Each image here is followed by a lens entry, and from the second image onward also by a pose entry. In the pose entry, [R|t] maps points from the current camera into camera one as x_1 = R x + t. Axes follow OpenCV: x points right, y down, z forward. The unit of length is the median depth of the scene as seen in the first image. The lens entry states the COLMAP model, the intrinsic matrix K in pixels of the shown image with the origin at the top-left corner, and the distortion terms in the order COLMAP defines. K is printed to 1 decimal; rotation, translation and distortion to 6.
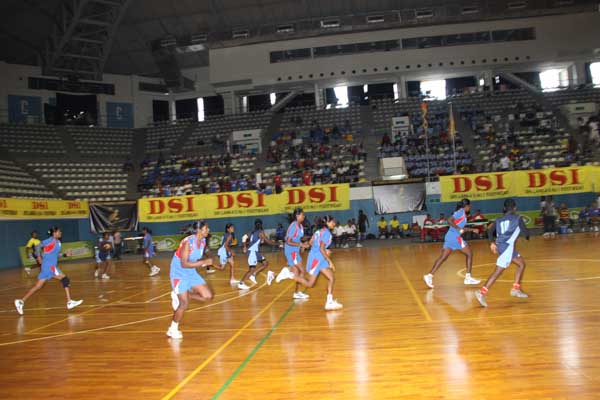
lens RADIAL K [[503.8, 0, 304.1], [0, 503.8, 206.4], [0, 0, 1]] dist [-0.190421, 0.170783]
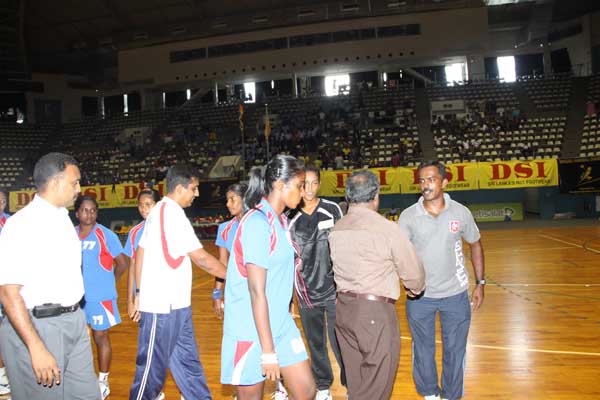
lens RADIAL K [[503.8, 0, 304.1], [0, 503.8, 206.4], [0, 0, 1]] dist [-0.190421, 0.170783]
pose [[0.996202, 0.020949, -0.084512, 0.322093], [-0.018082, 0.999240, 0.034545, -0.023113], [0.085171, -0.032885, 0.995823, -0.037374]]
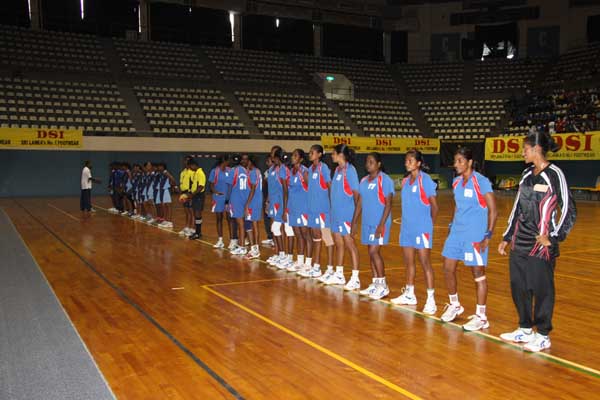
lens RADIAL K [[625.4, 0, 298.1], [0, 625.4, 221.3], [0, 0, 1]] dist [-0.125918, 0.313777]
pose [[0.562916, 0.135671, -0.815303, 0.395285], [-0.013243, 0.987790, 0.155230, -0.028464], [0.826408, -0.076584, 0.557840, -0.059795]]
